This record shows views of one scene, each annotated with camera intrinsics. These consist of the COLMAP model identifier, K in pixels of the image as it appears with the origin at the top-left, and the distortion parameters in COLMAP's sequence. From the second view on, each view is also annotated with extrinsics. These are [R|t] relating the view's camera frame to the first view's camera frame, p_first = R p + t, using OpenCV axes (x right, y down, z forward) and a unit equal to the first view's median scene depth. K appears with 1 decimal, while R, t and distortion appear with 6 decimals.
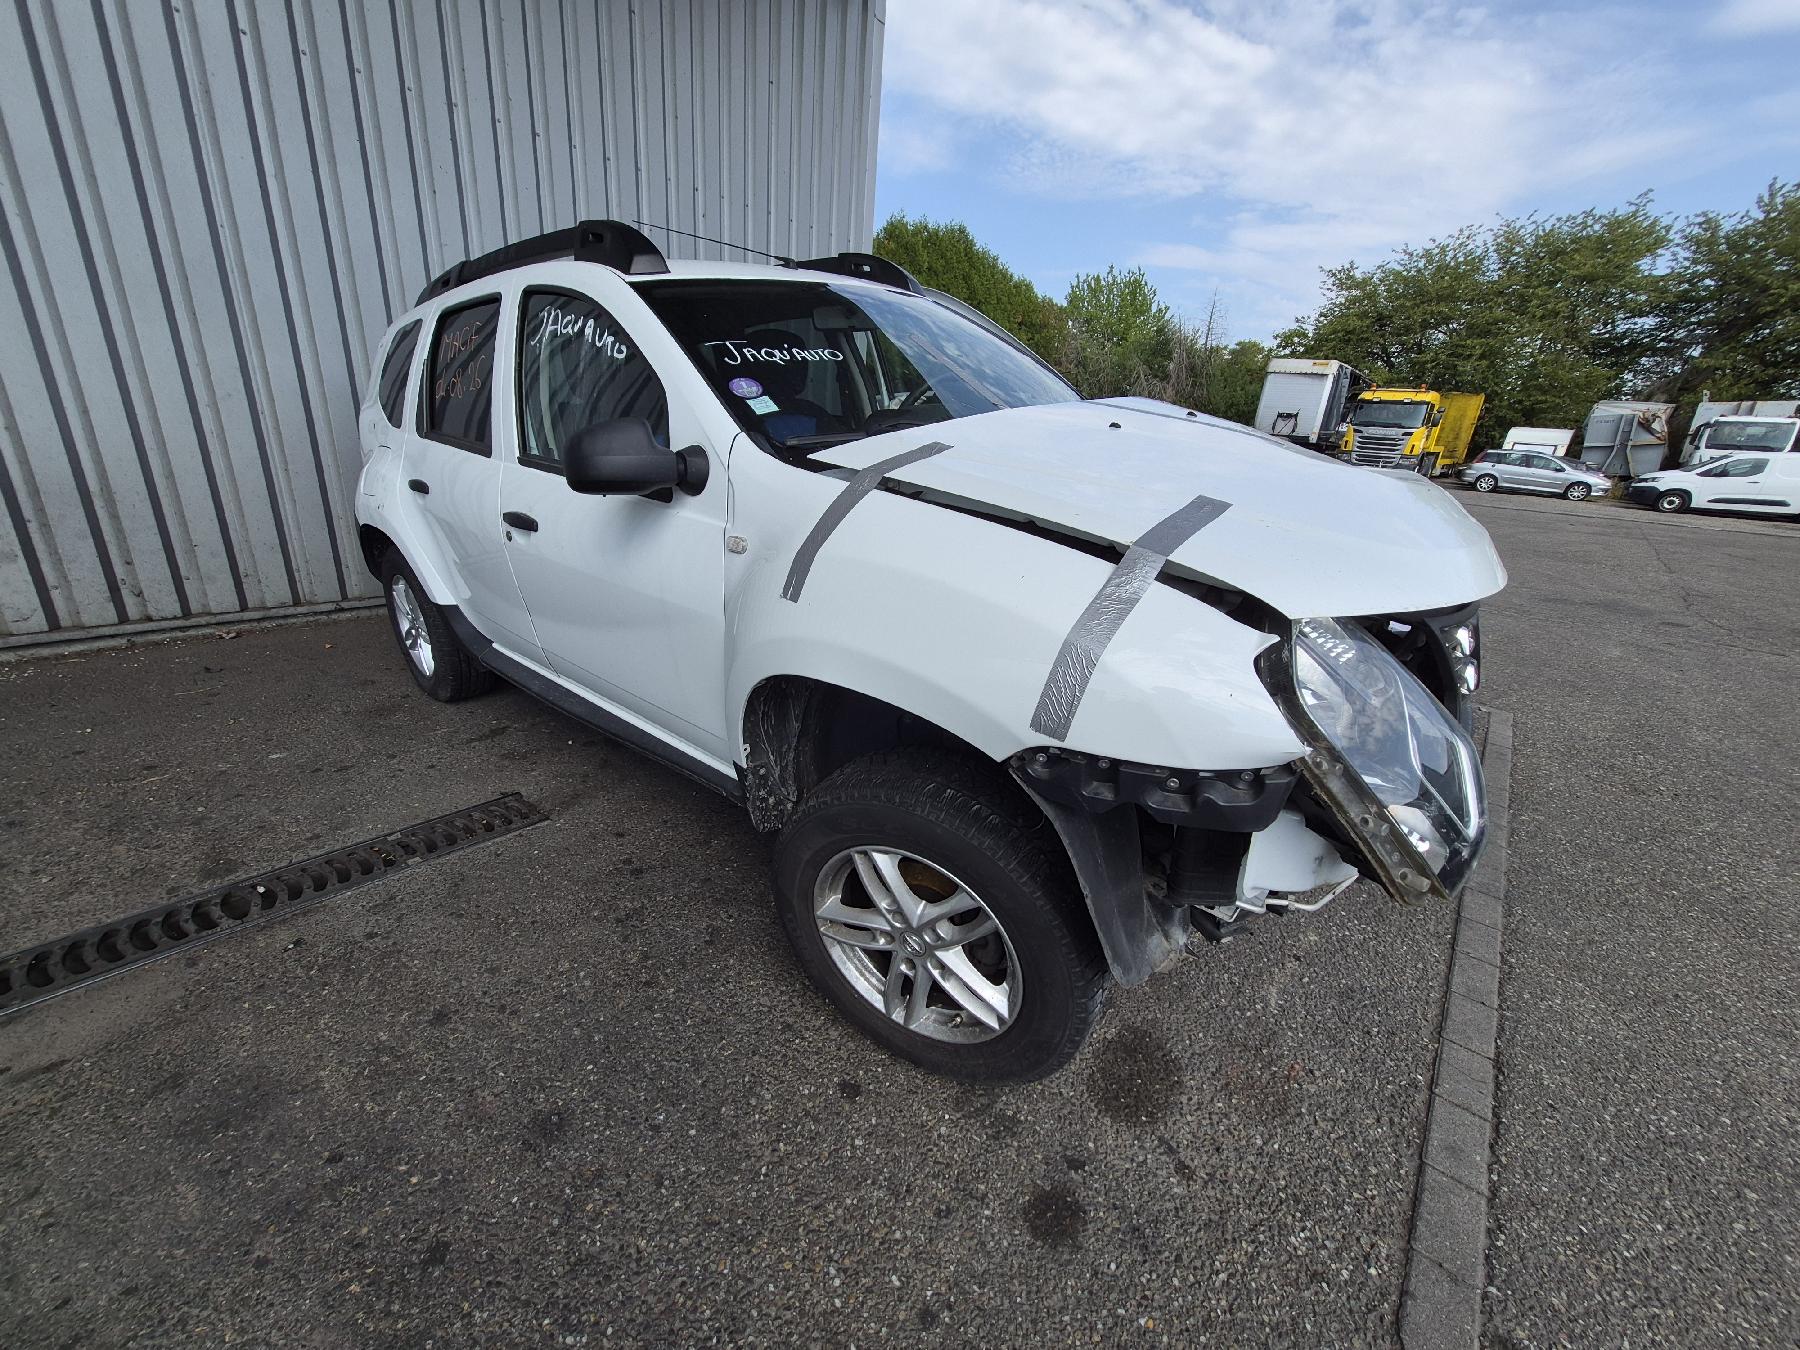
lens RADIAL K [[701.6, 0, 890.2], [0, 701.6, 674.5], [0, 0, 1]] dist [0.002189, -0.000768]
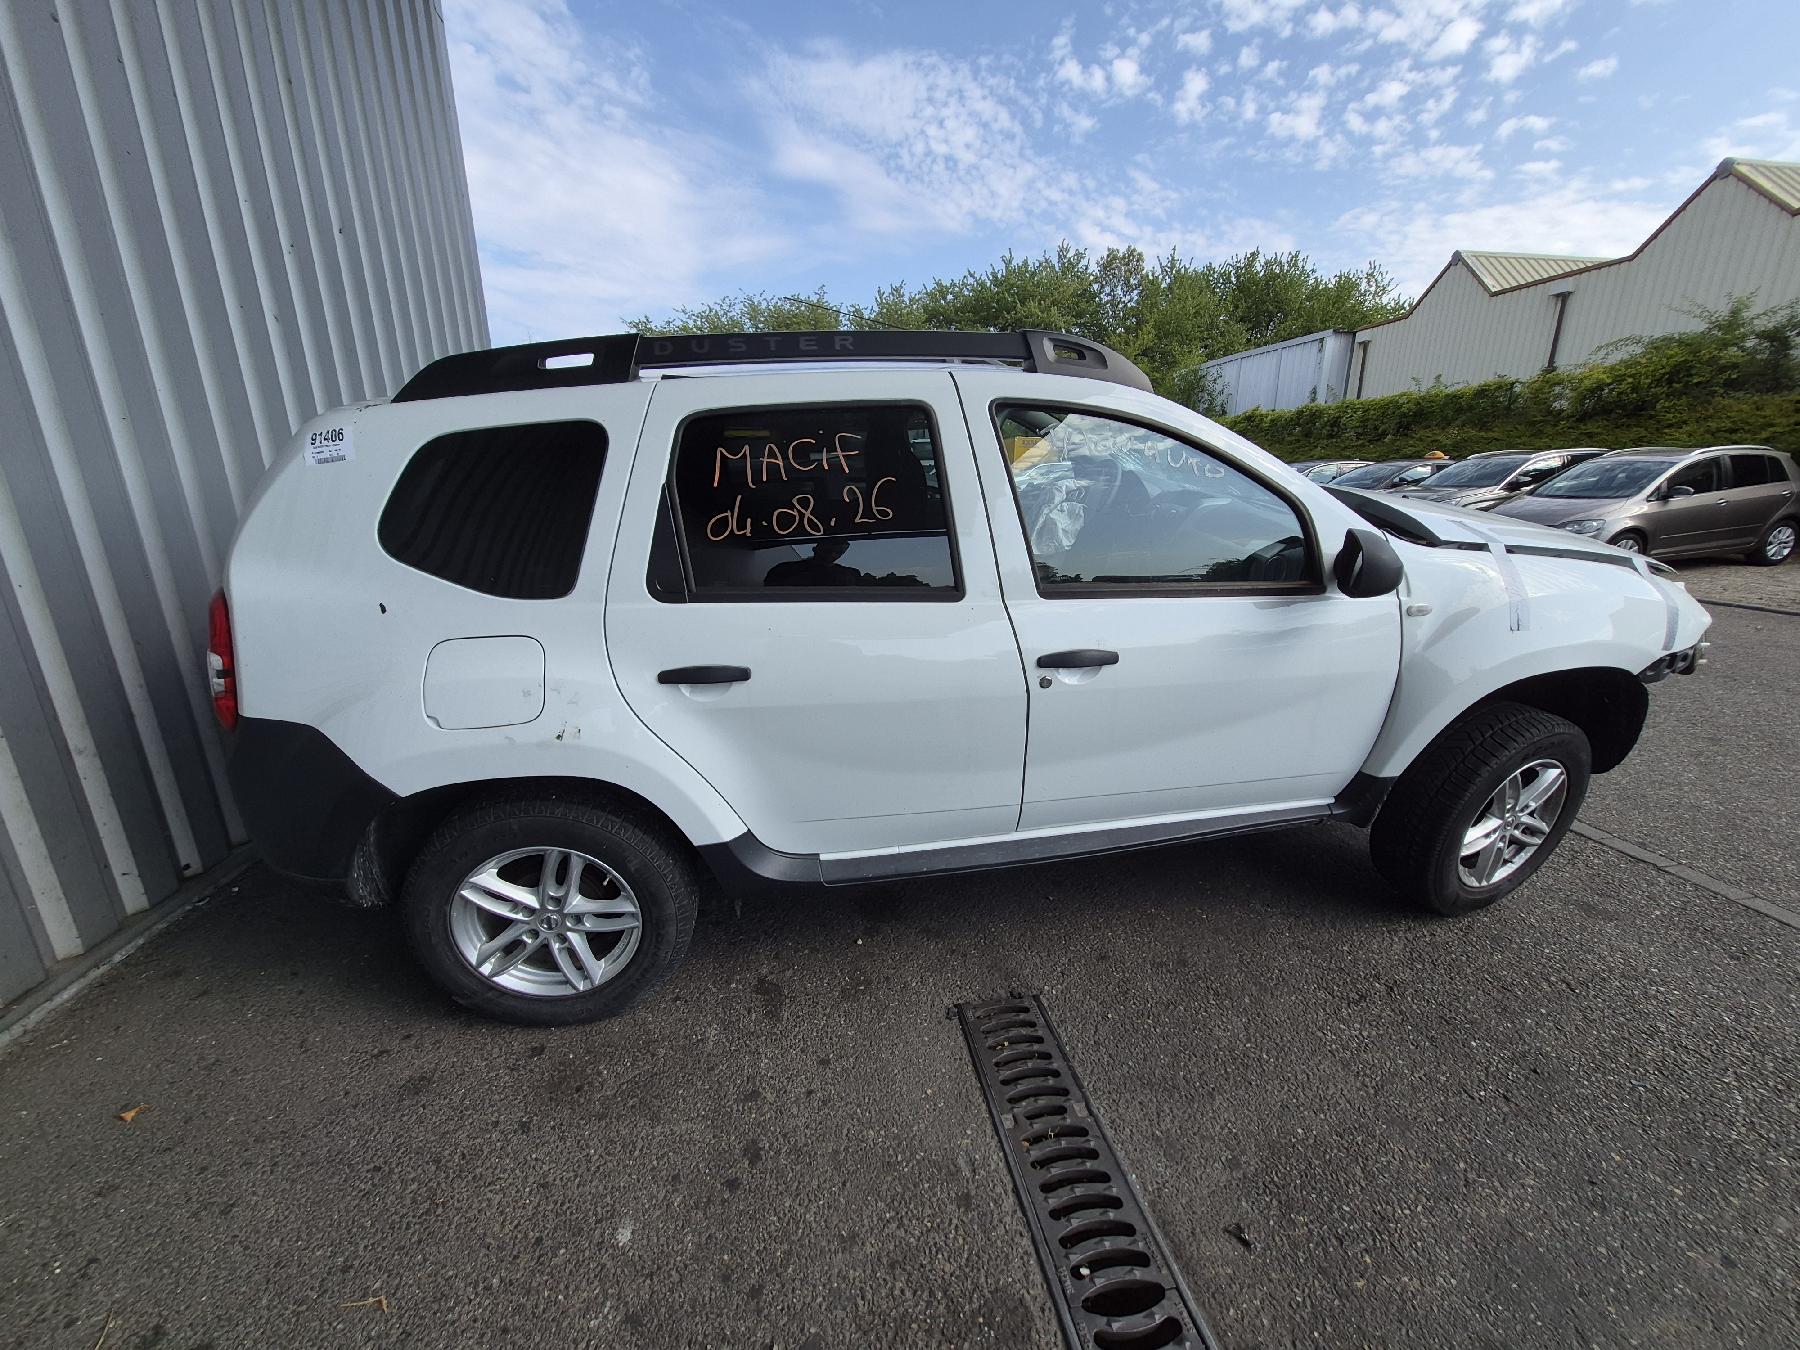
lens RADIAL K [[701.6, 0, 900.1], [0, 701.6, 664.8], [0, 0, 1]] dist [0.002189, -0.000768]
pose [[0.647031, -0.268941, 0.713457, -0.767526], [0.310120, 0.947657, 0.075977, -0.206243], [-0.696546, 0.172098, 0.696568, 0.312916]]
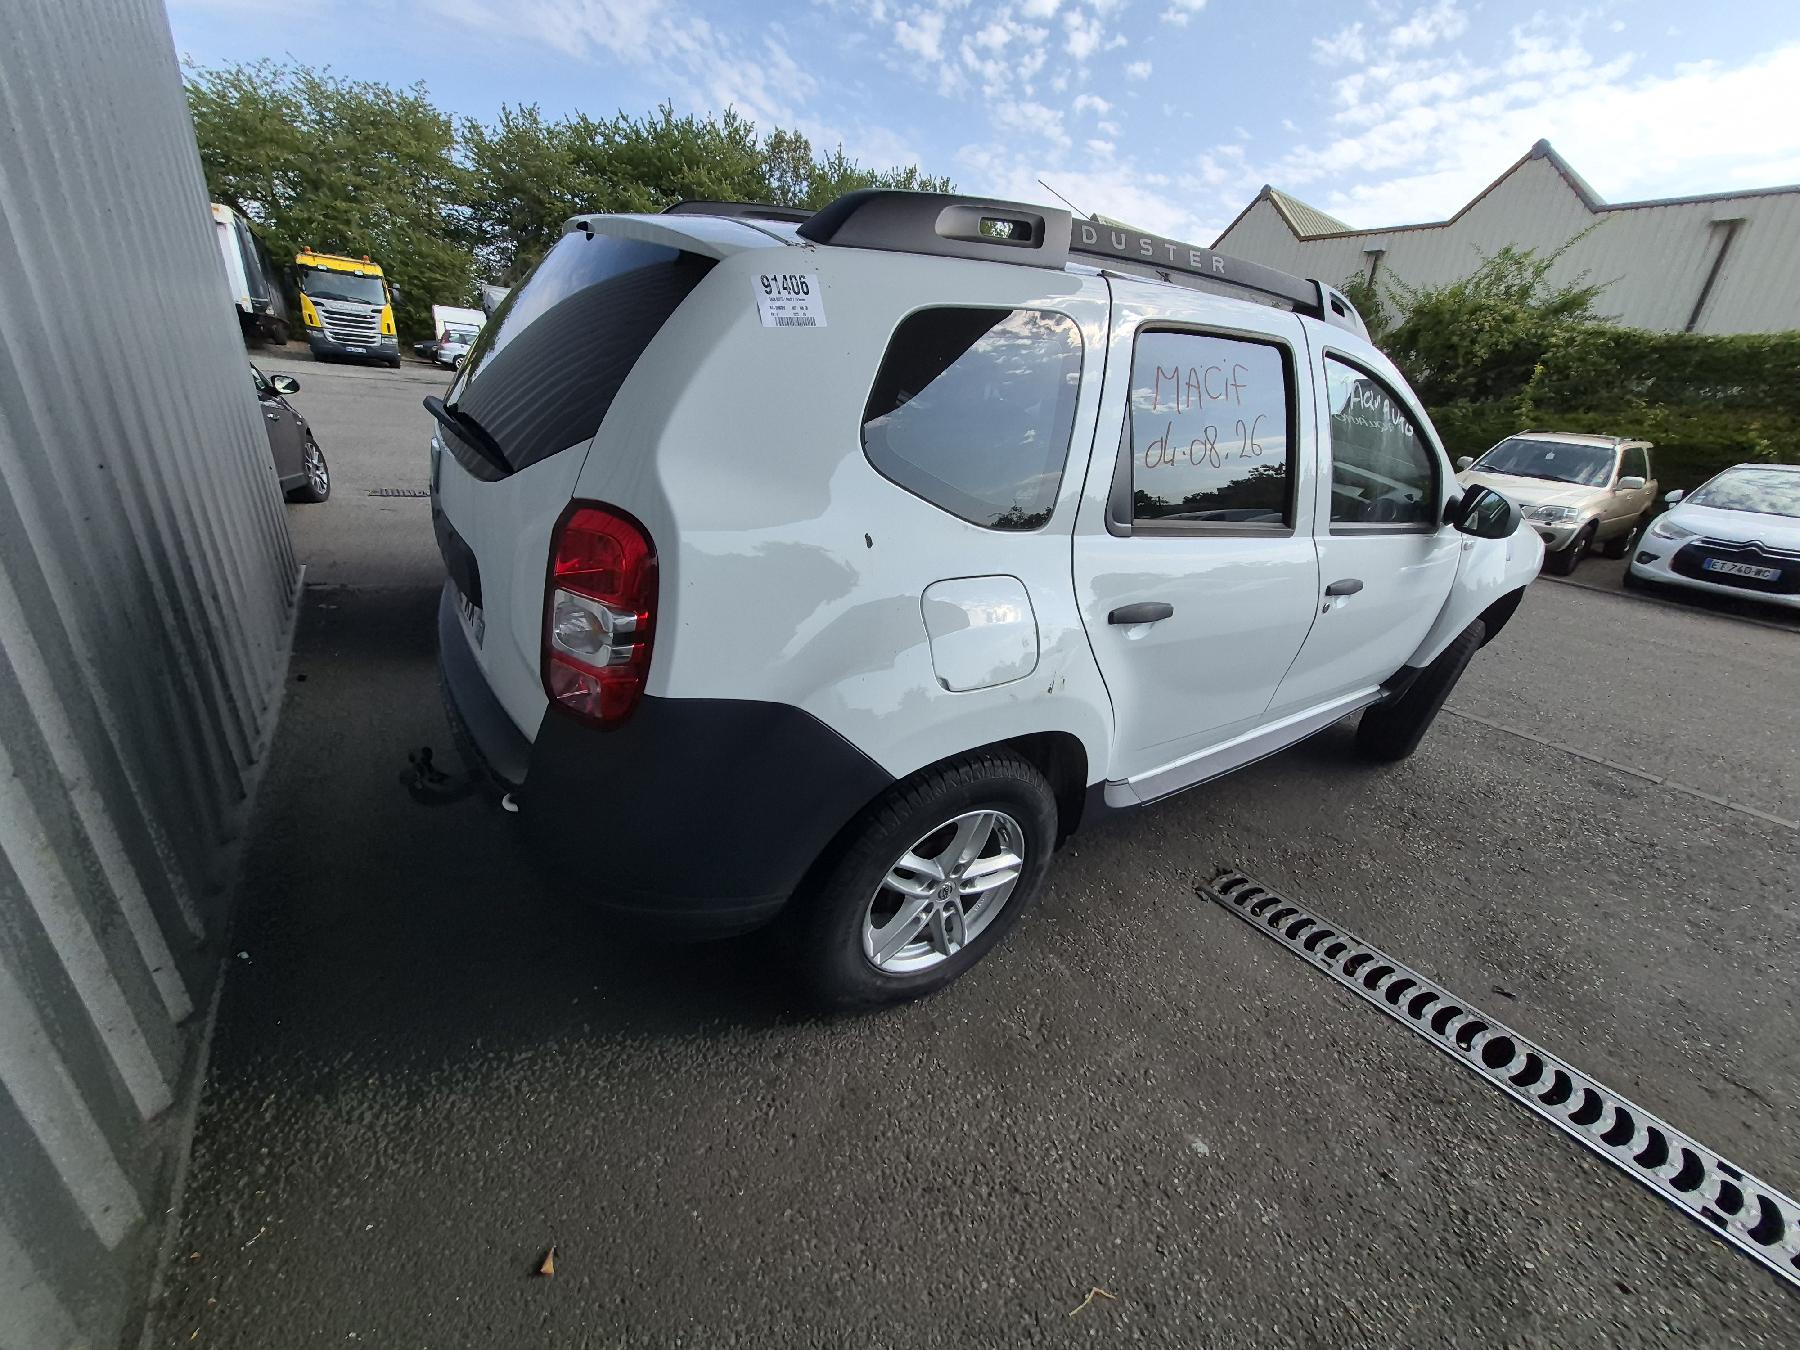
lens RADIAL K [[701.6, 0, 898.4], [0, 701.6, 659.9], [0, 0, 1]] dist [0.002189, -0.000768]
pose [[0.258716, -0.388342, 0.884453, -0.992475], [0.252934, 0.910915, 0.325974, -0.381153], [-0.932250, 0.139373, 0.333893, 0.780460]]
